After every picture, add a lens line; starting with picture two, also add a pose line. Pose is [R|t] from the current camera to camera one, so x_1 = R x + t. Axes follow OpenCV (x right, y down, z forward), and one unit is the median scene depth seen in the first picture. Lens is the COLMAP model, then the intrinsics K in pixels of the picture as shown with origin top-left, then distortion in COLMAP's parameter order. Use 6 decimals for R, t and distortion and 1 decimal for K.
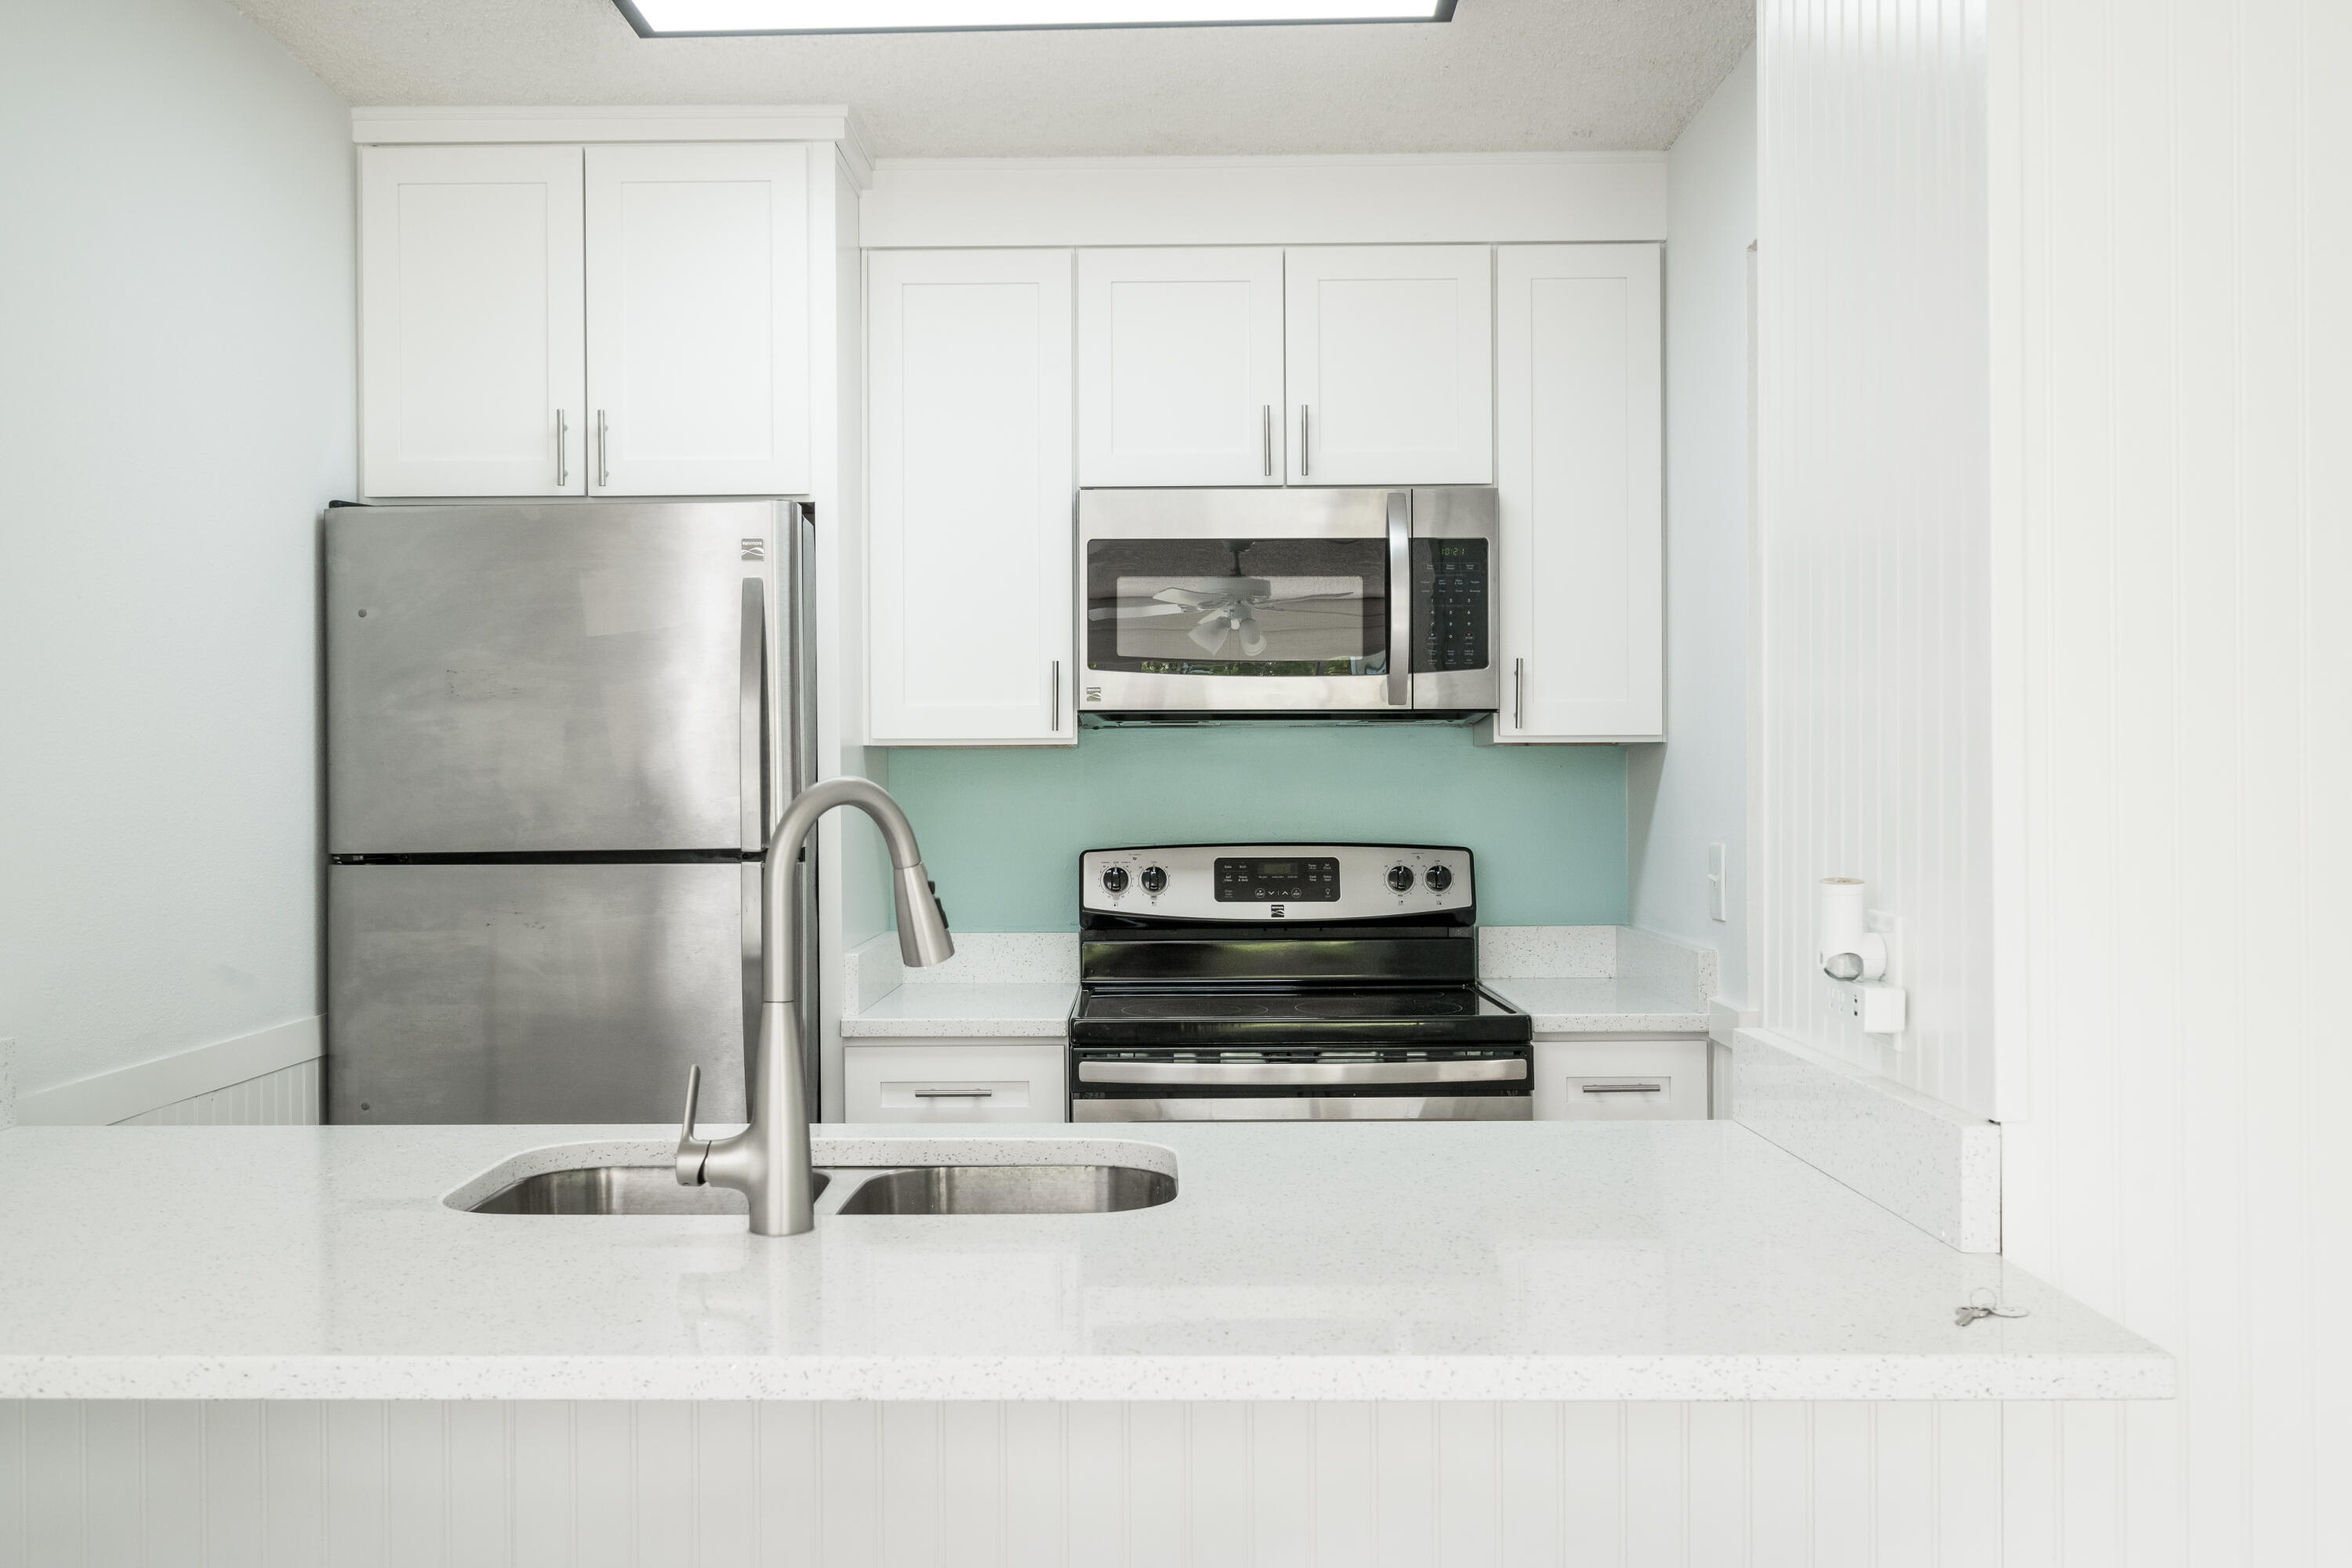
lens RADIAL K [[2019.6, 0, 1156.3], [0, 2019.6, 786.6], [0, 0, 1]] dist [-0.056431, -0.004904]
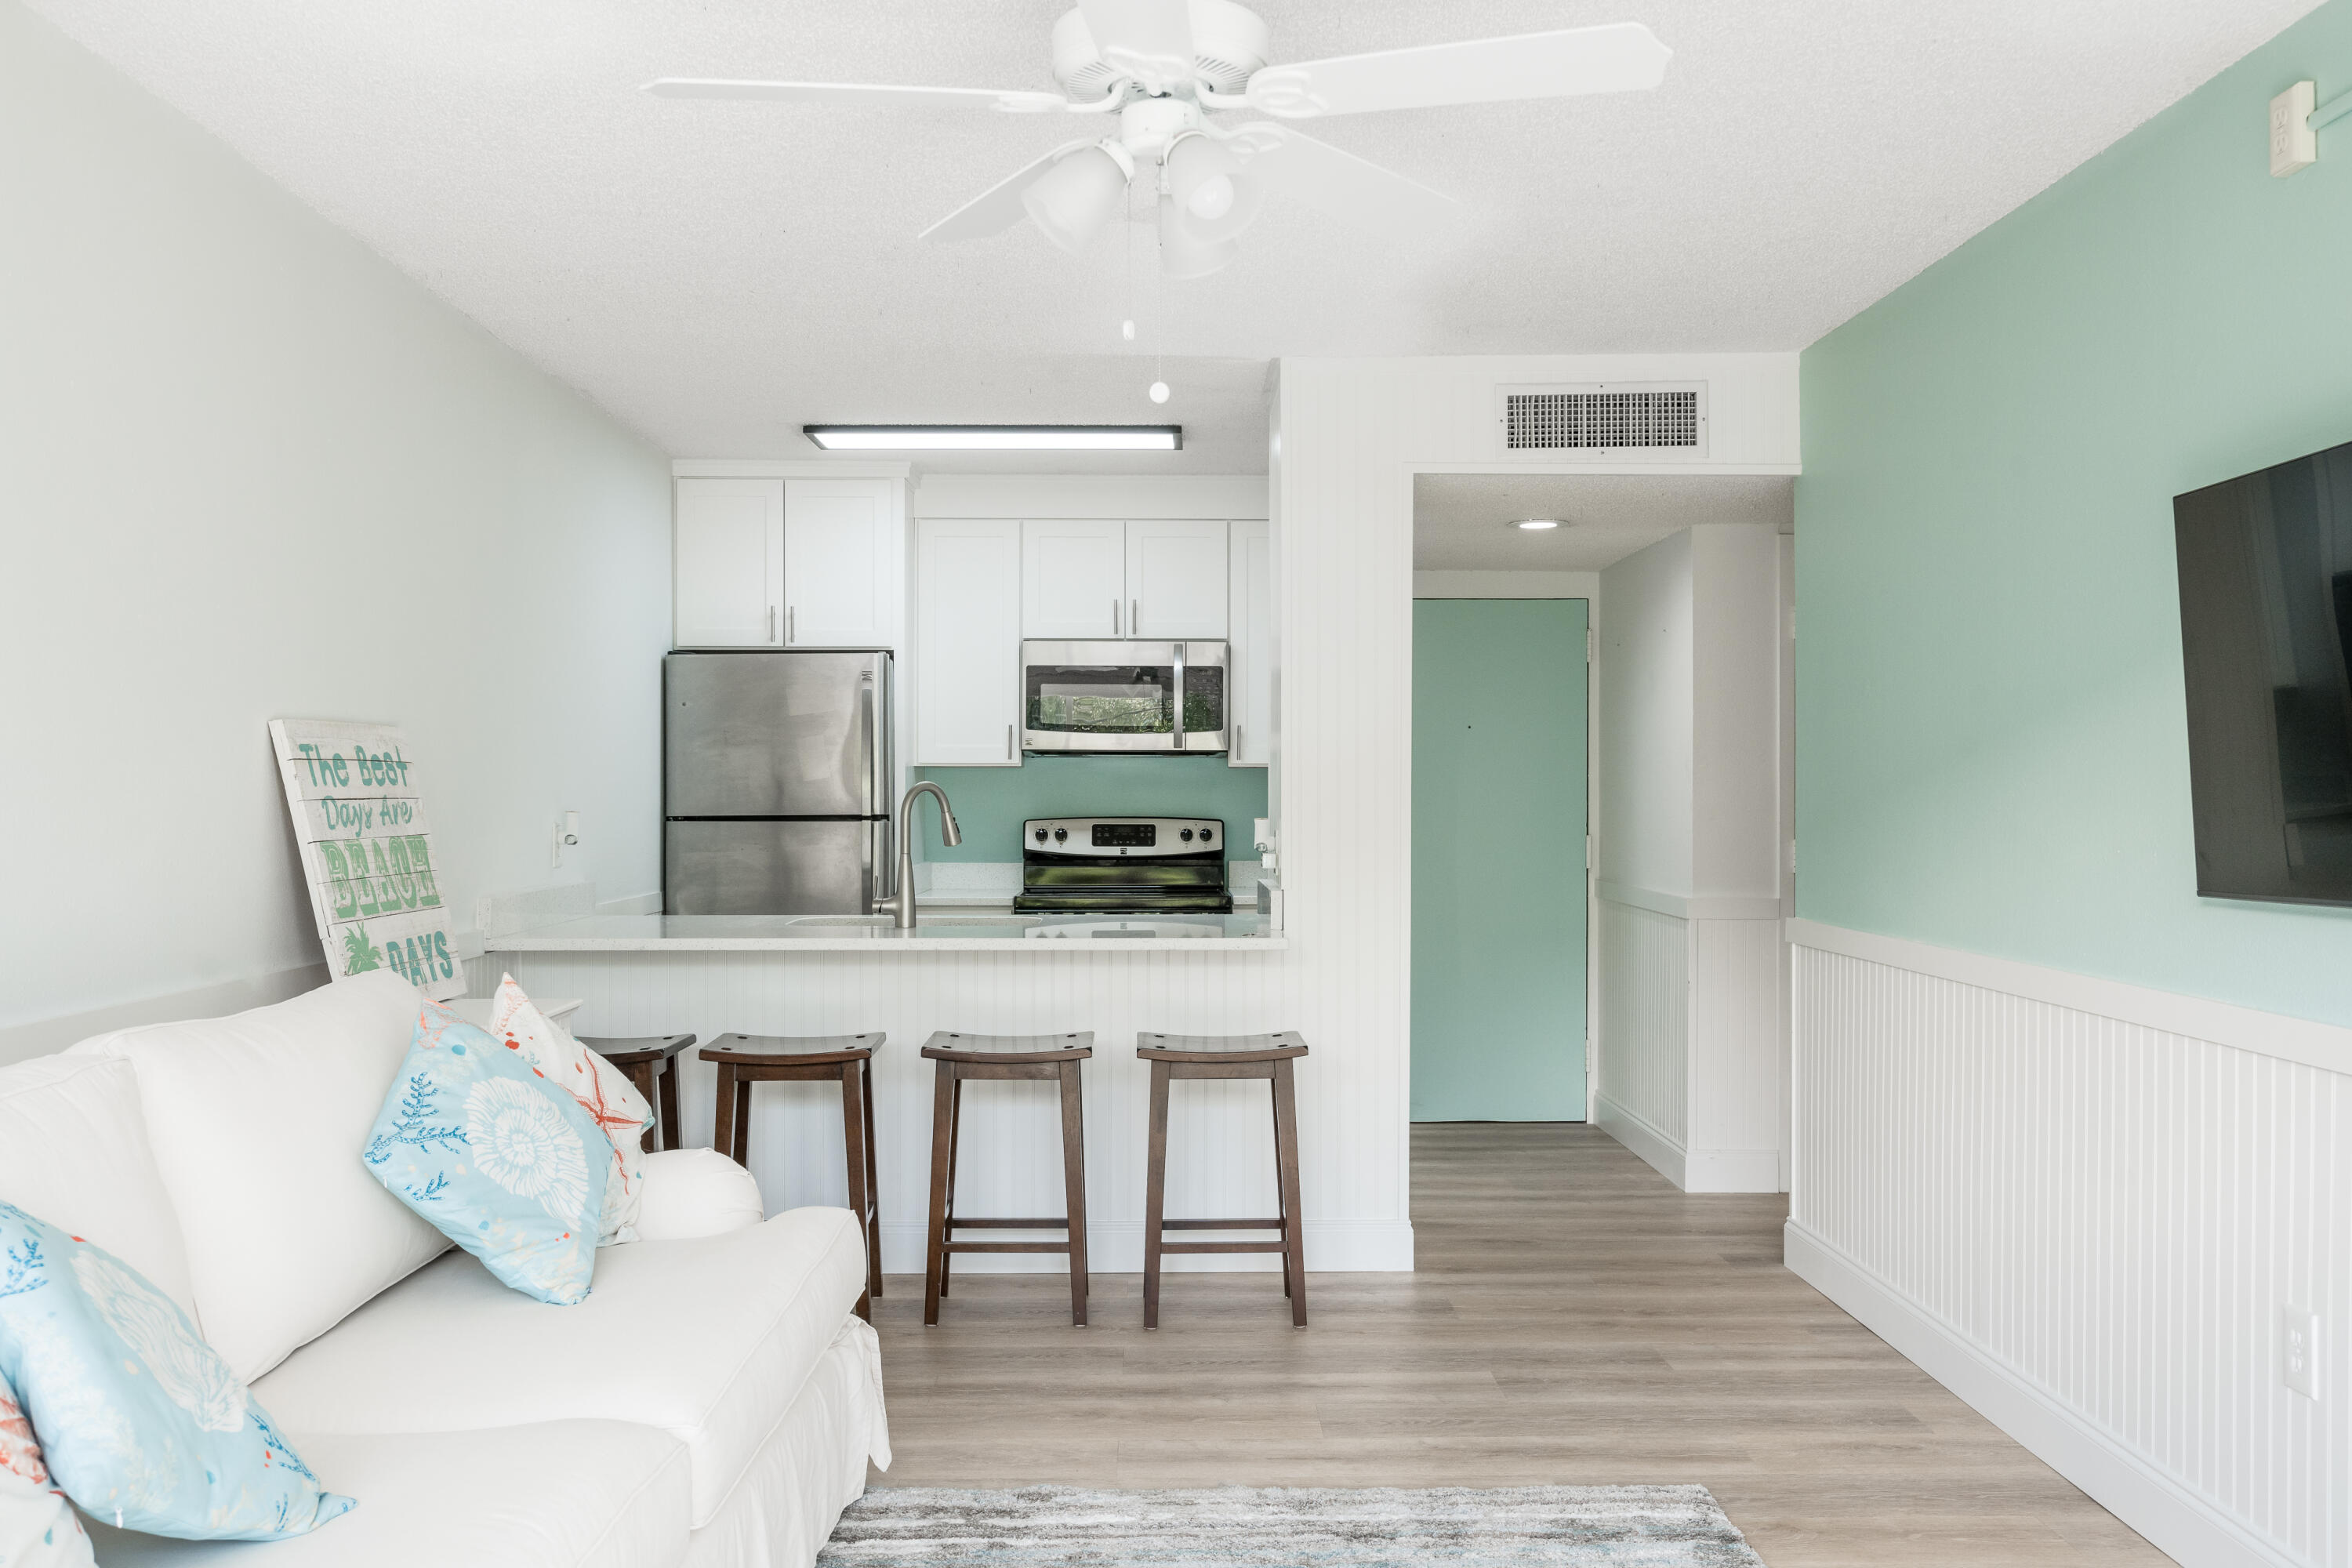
lens RADIAL K [[2019.6, 0, 1196.7], [0, 2019.6, 788.0], [0, 0, 1]] dist [-0.056431, -0.004904]
pose [[0.999767, 0.006090, 0.020709, 0.094859], [-0.006056, 0.999980, -0.001695, 0.003031], [-0.020719, 0.001570, 0.999784, -1.018779]]
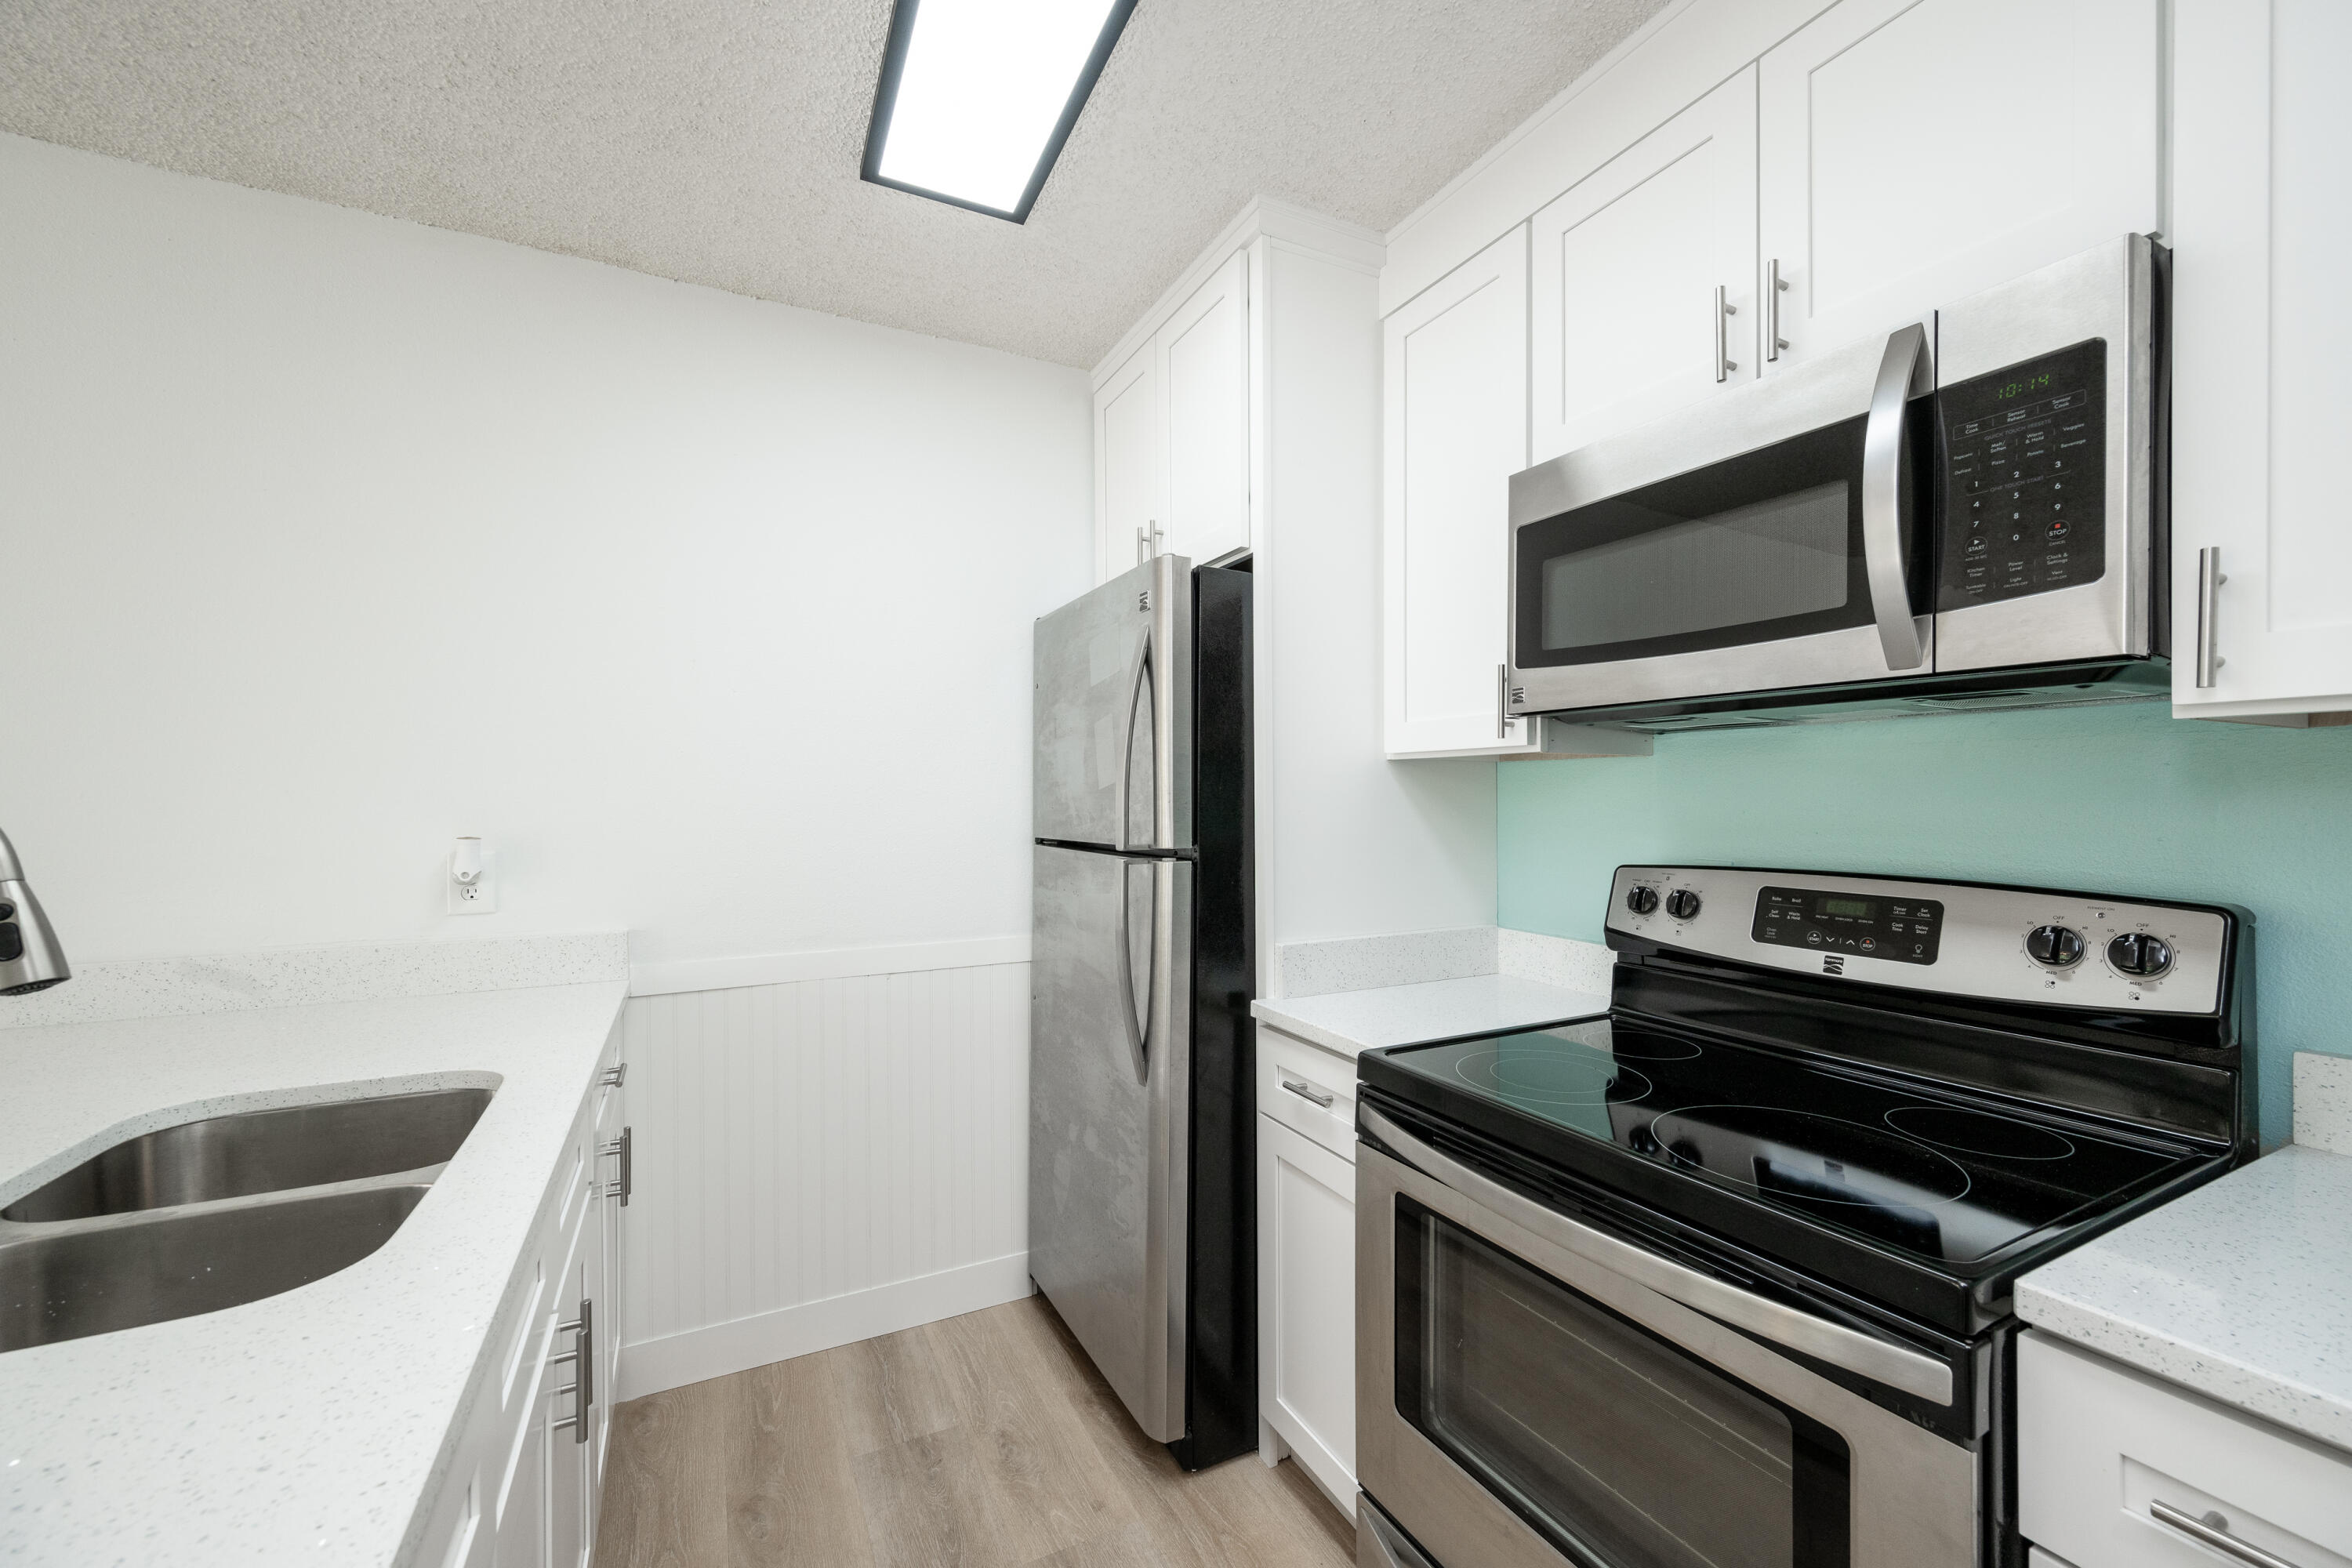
lens RADIAL K [[928.5, 0, 1164.2], [0, 928.5, 789.9], [0, 0, 1]] dist [-0.004599, -0.000083]
pose [[0.453404, -0.000571, -0.891305, 0.265598], [-0.001002, 0.999999, -0.001150, -0.002495], [0.891305, 0.001415, 0.453403, 0.656913]]
